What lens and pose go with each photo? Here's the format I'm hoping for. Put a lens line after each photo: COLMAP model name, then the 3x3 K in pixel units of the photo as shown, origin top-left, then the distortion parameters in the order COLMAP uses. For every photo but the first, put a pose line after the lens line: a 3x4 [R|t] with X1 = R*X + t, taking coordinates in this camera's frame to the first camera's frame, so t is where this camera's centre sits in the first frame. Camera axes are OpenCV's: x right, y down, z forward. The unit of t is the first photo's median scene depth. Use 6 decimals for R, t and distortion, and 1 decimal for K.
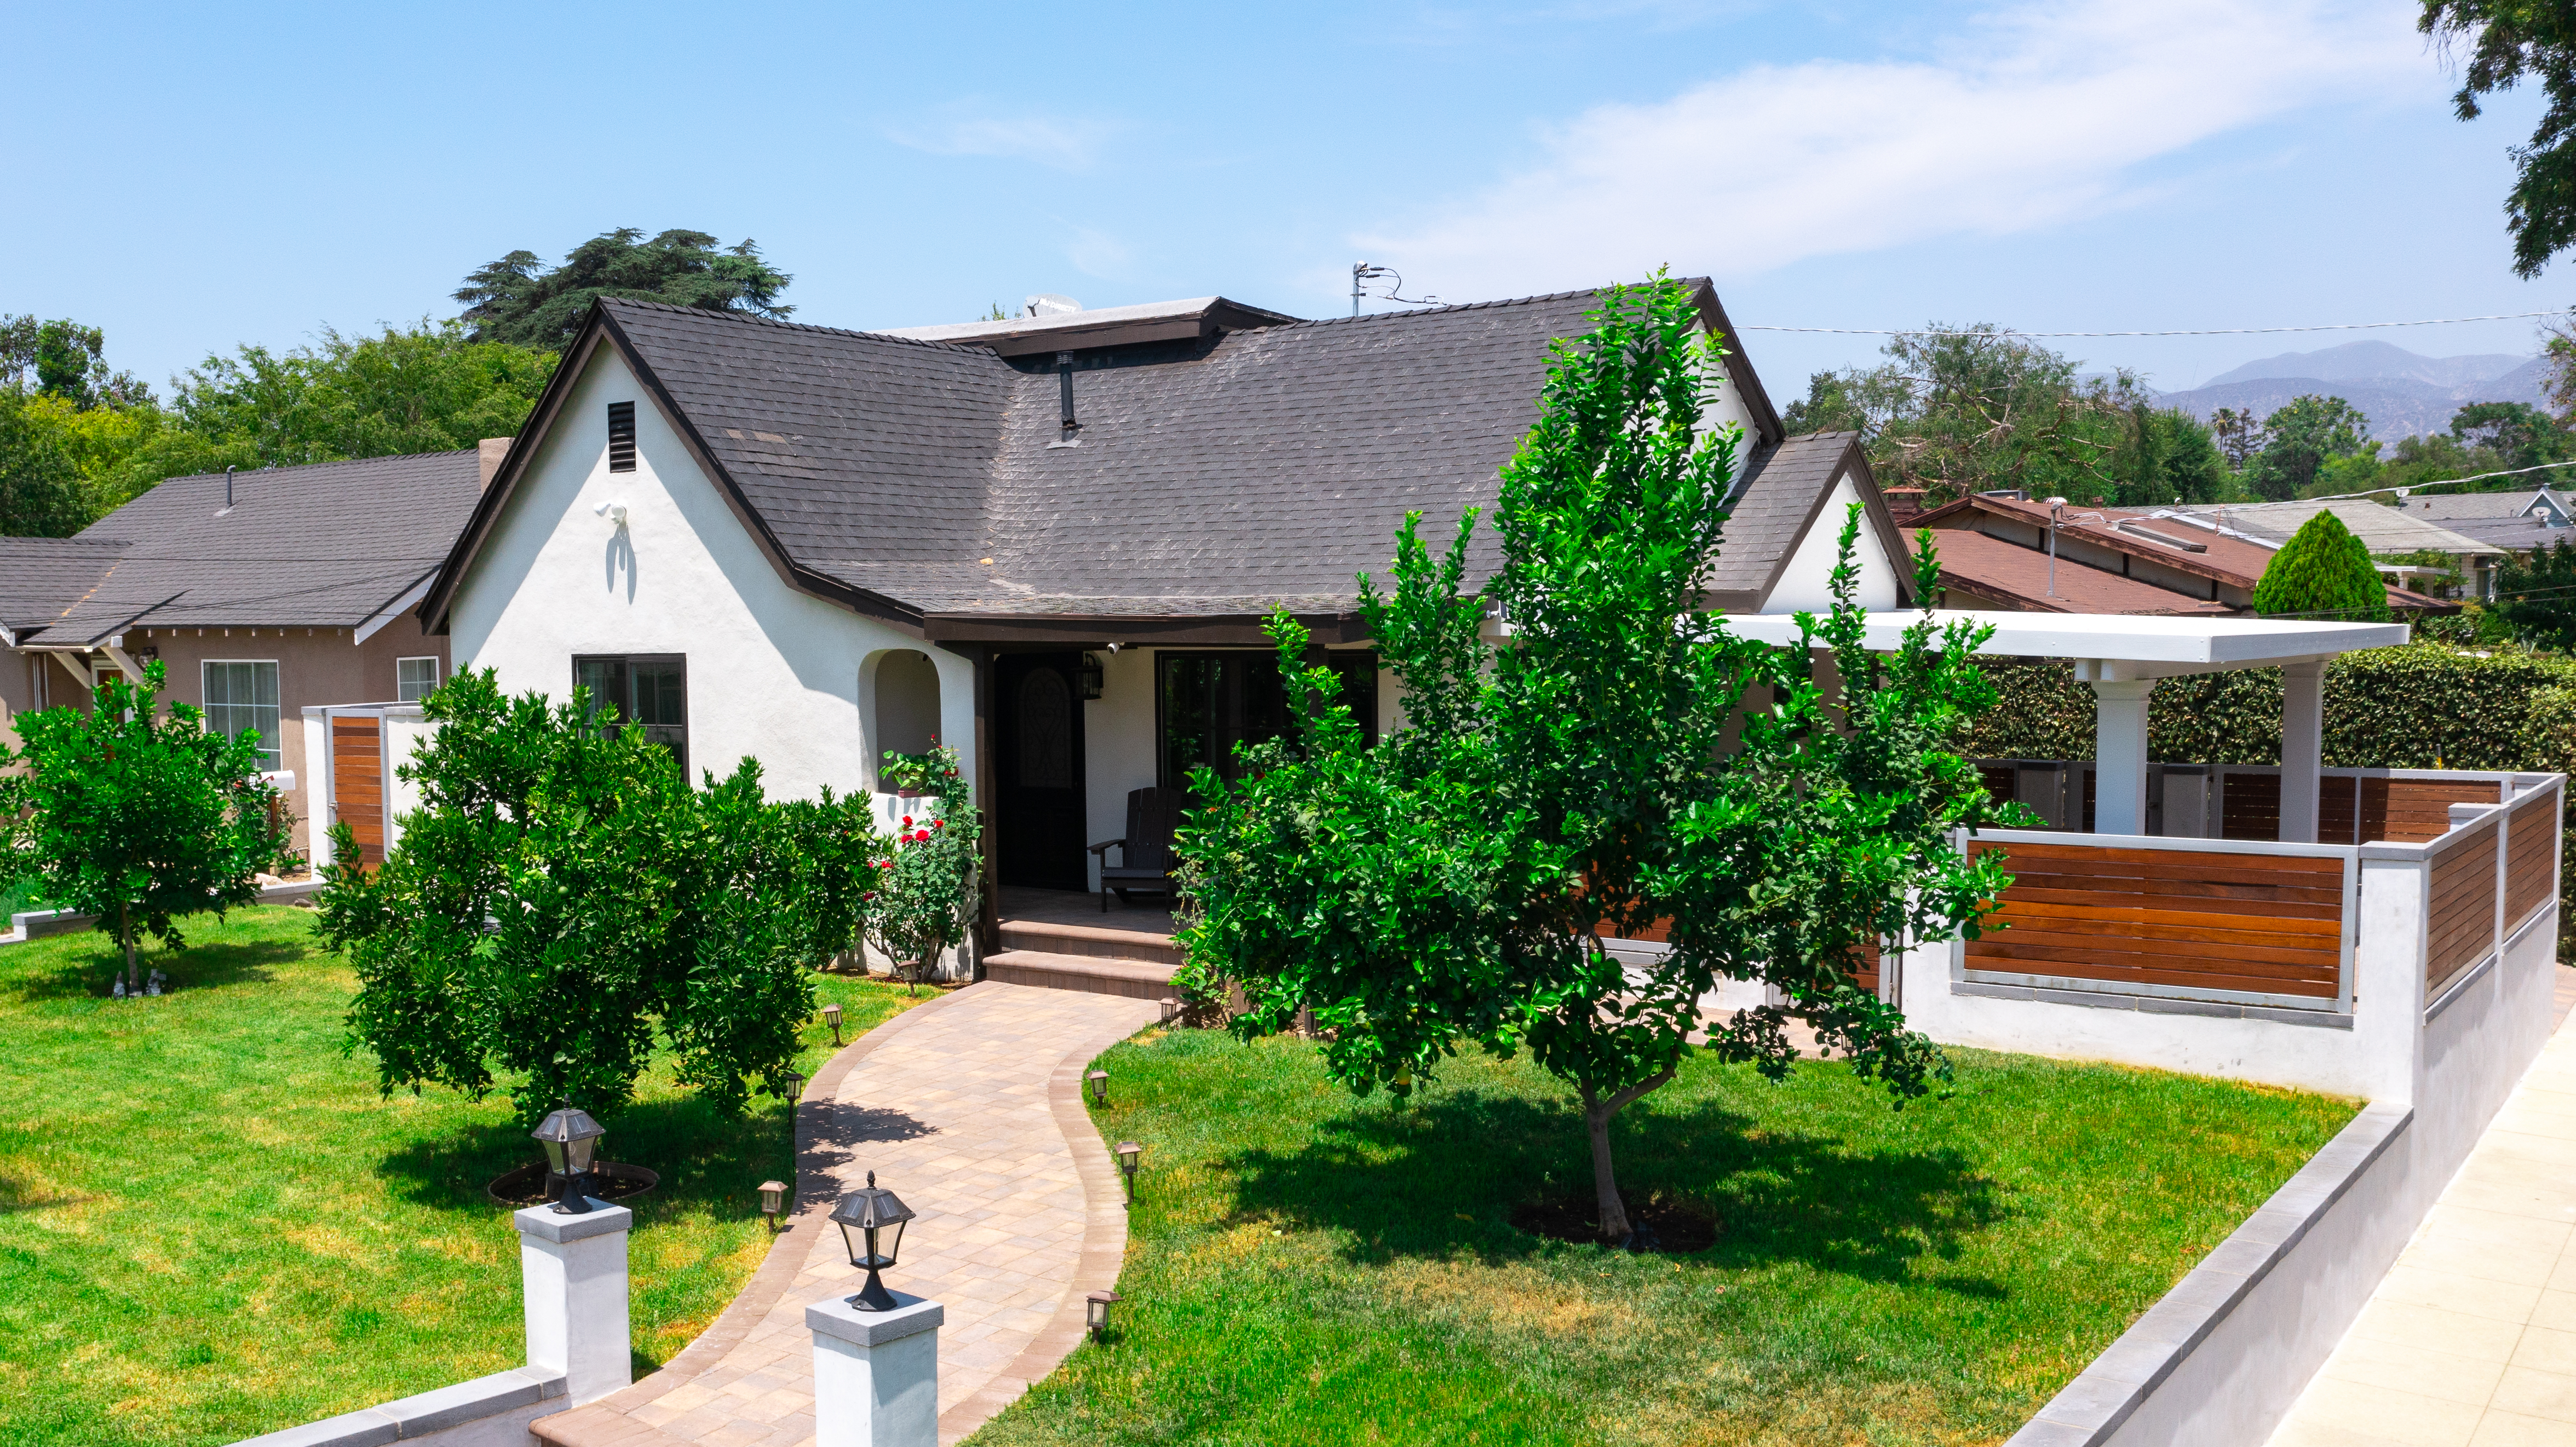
lens RADIAL K [[2342.4, 0, 1046.2], [0, 2342.4, 826.9], [0, 0, 1]] dist [-0.015369, -0.007434]
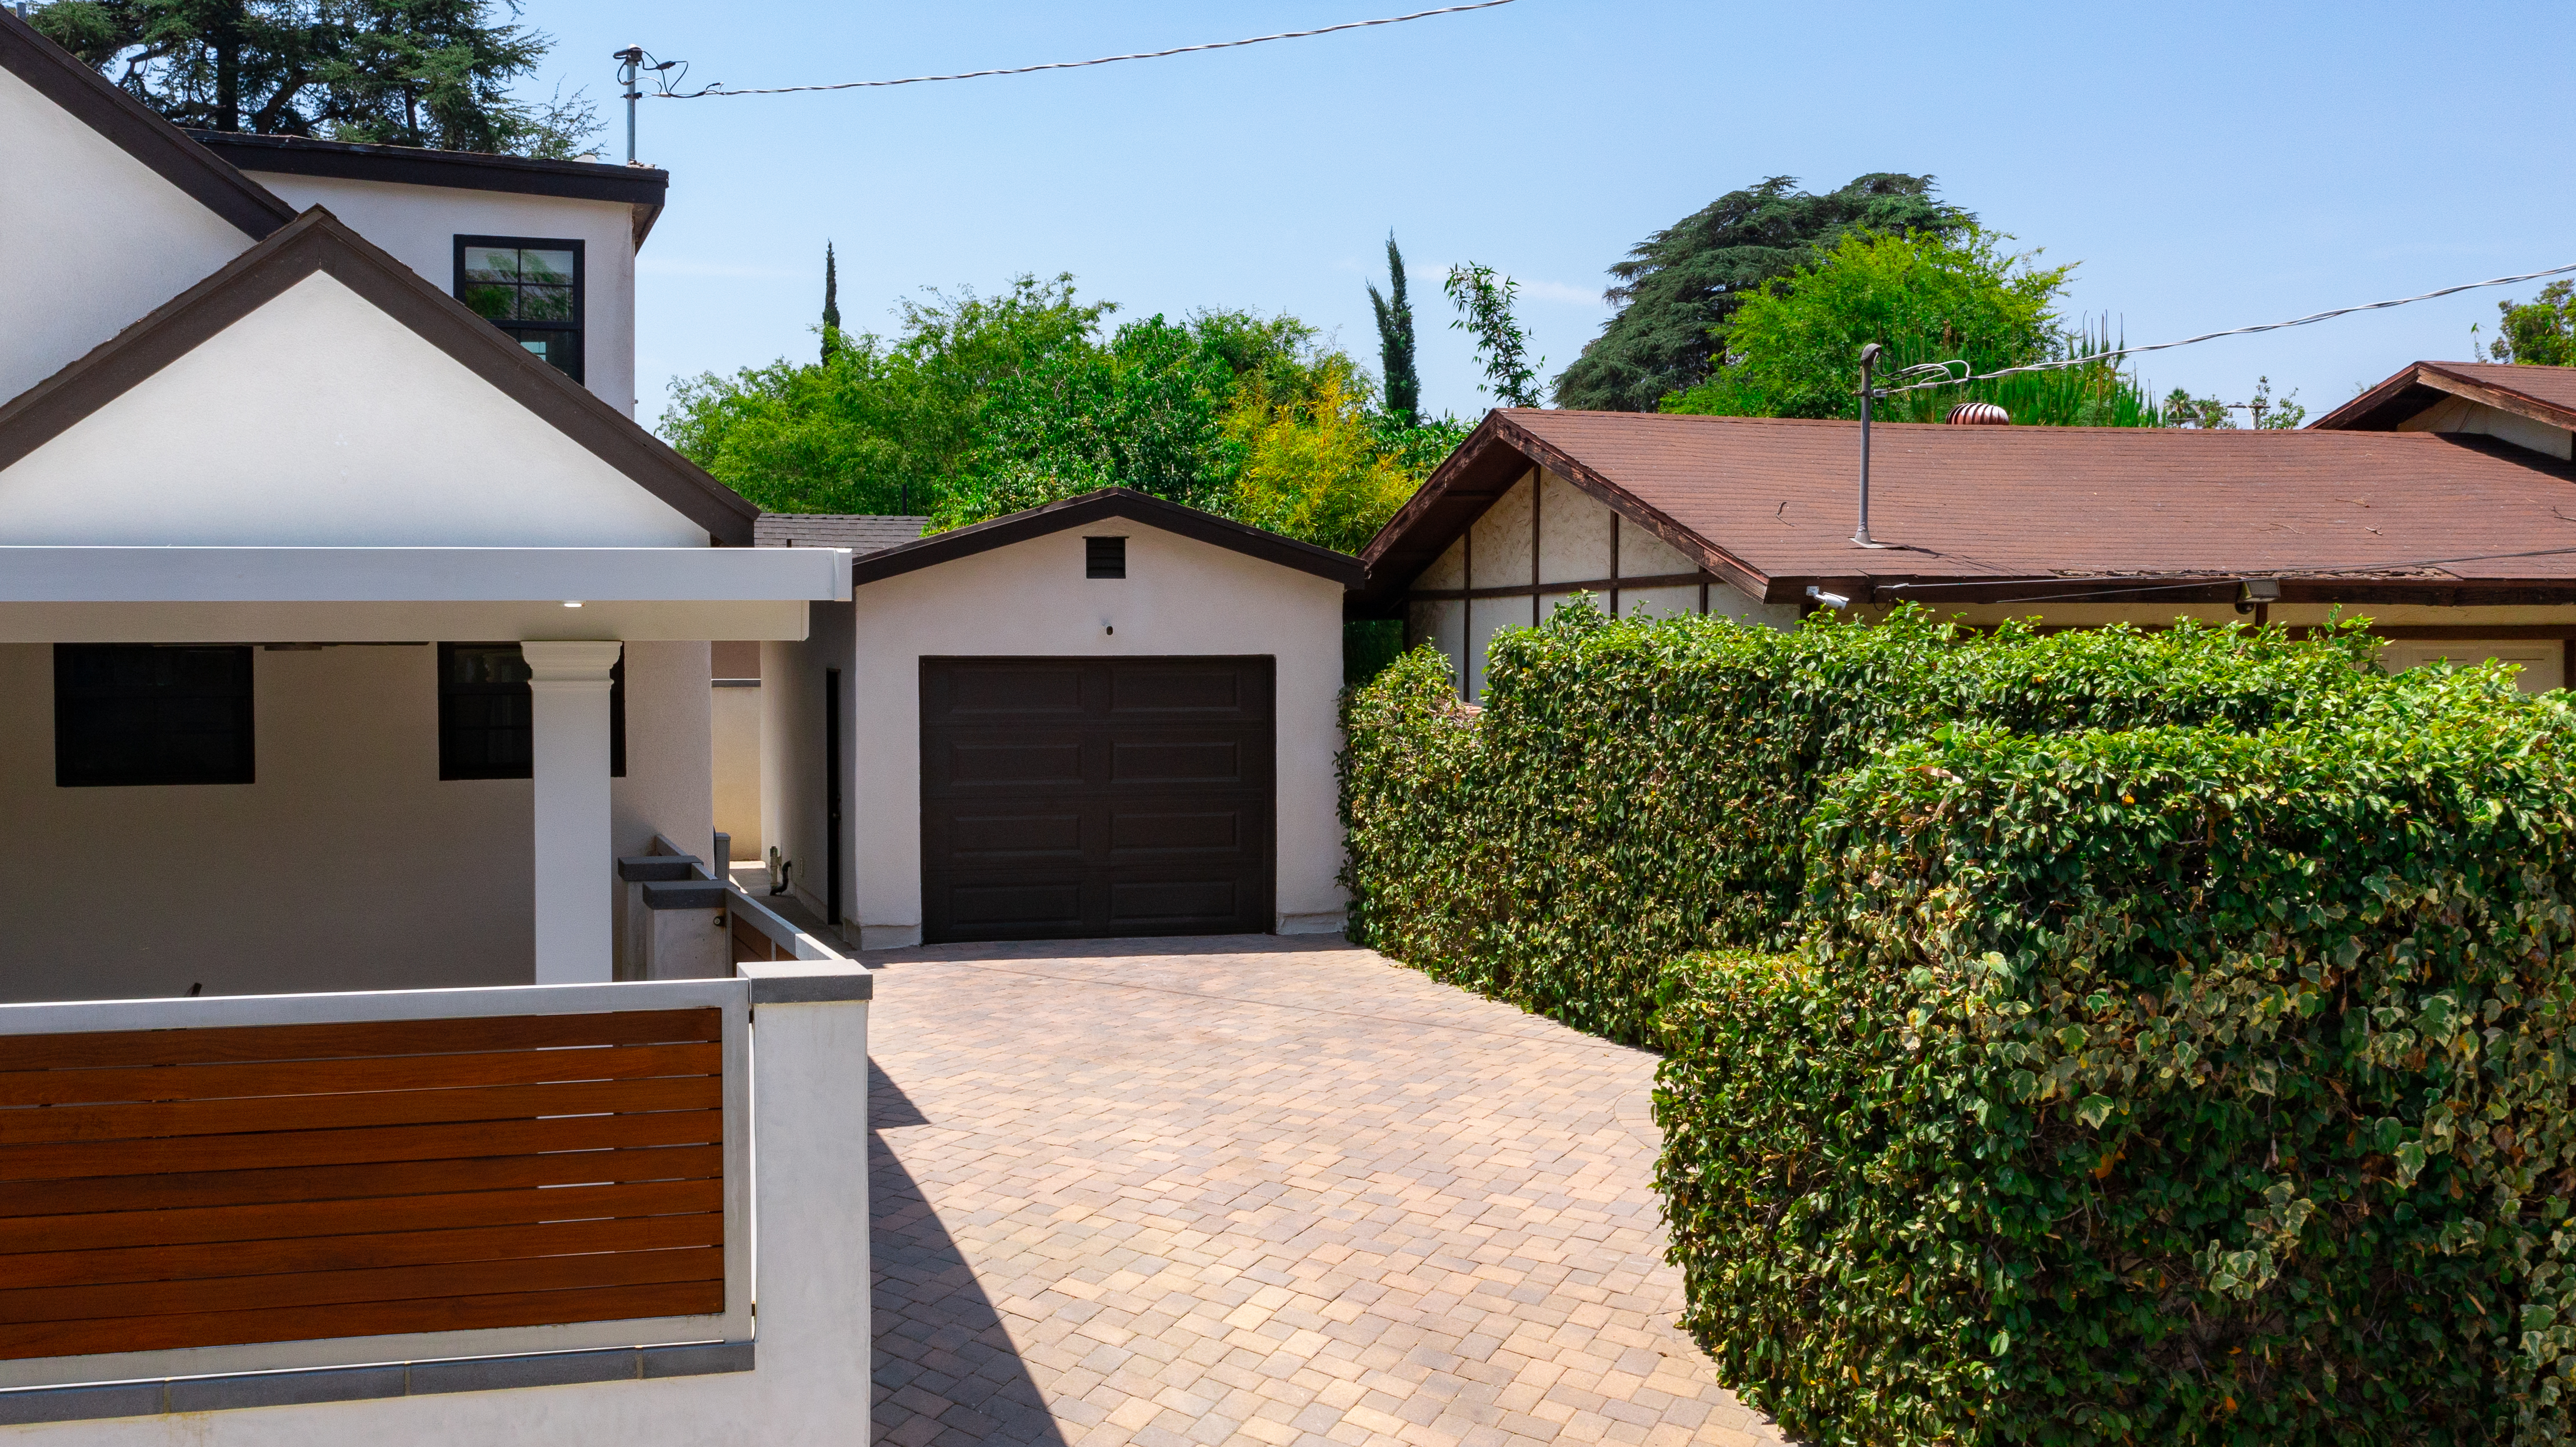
lens RADIAL K [[2485.5, 0, 1035.4], [0, 2485.5, 729.0], [0, 0, 1]] dist [-0.018249, -0.014434]
pose [[0.790663, 0.028120, -0.611606, 0.948400], [-0.061193, 0.997572, -0.033242, -0.051062], [0.609186, 0.063709, 0.790464, 0.772786]]
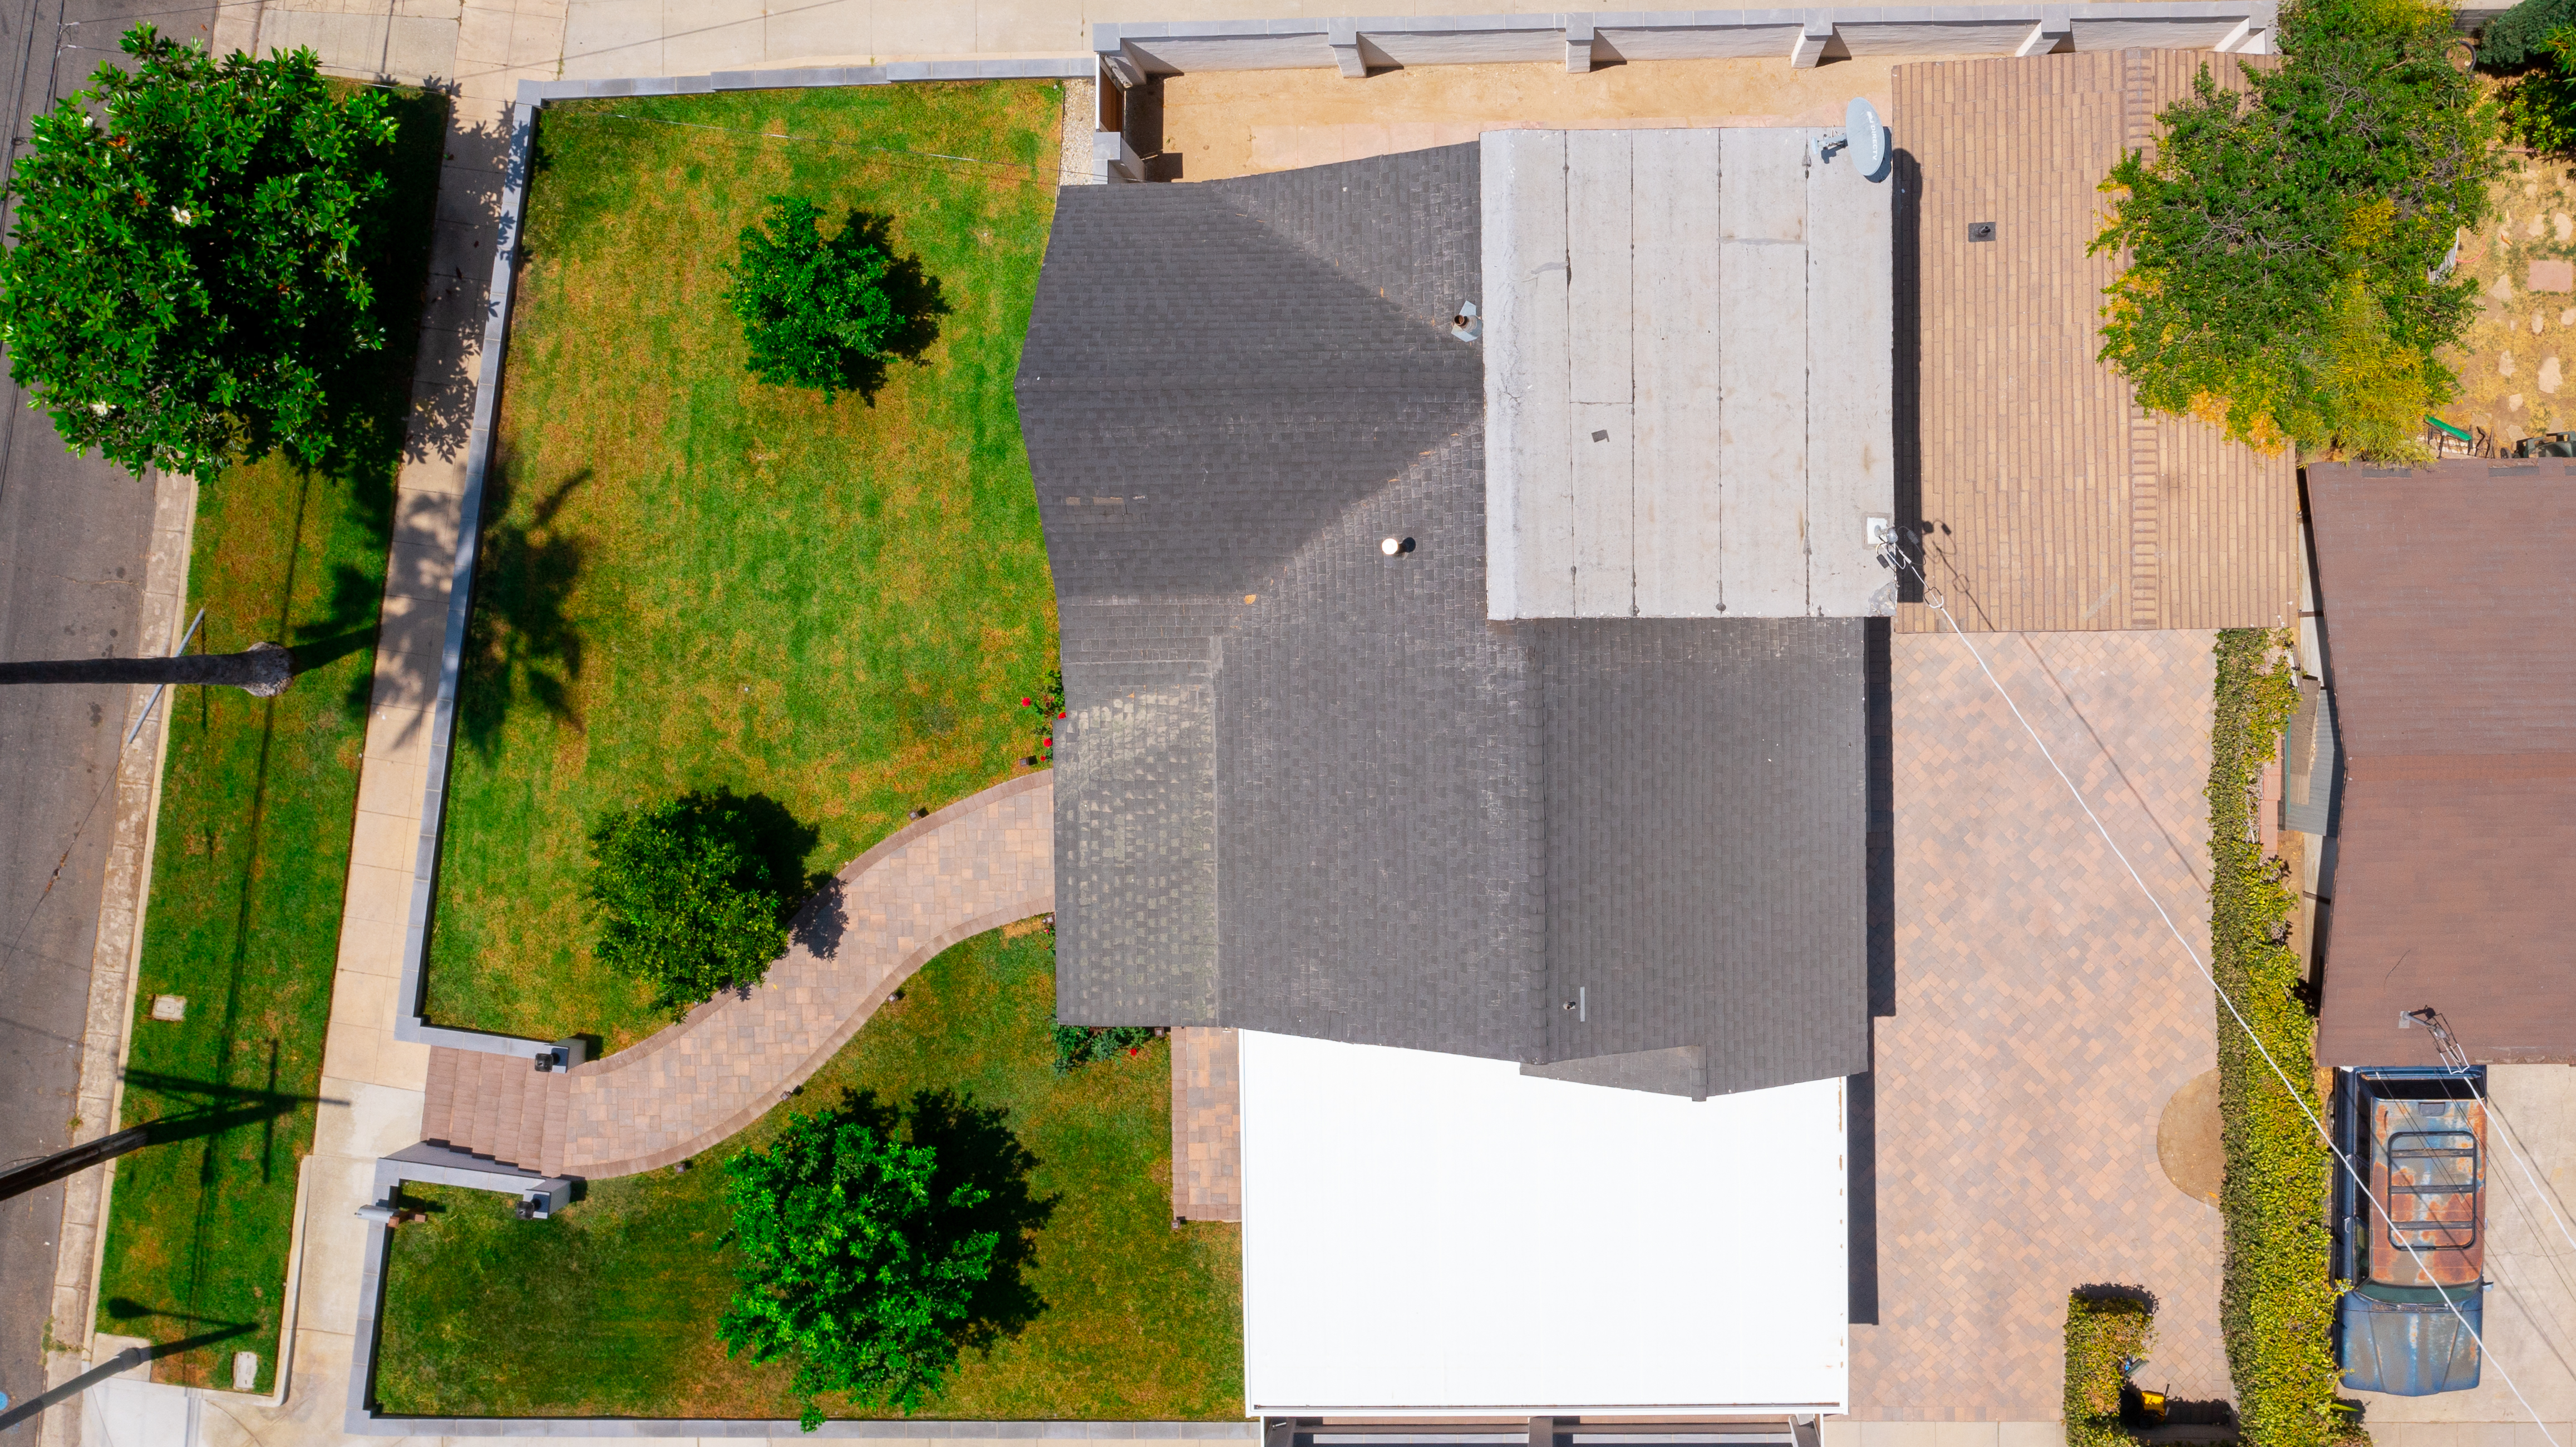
lens RADIAL K [[2434.1, 0, 1459.6], [0, 2434.1, 581.0], [0, 0, 1]] dist [-0.015875, -0.008067]
pose [[0.636619, 0.770818, -0.023580, 0.088828], [-0.040118, 0.063637, 0.997166, -1.746955], [0.770134, -0.633869, 0.071436, 1.141934]]
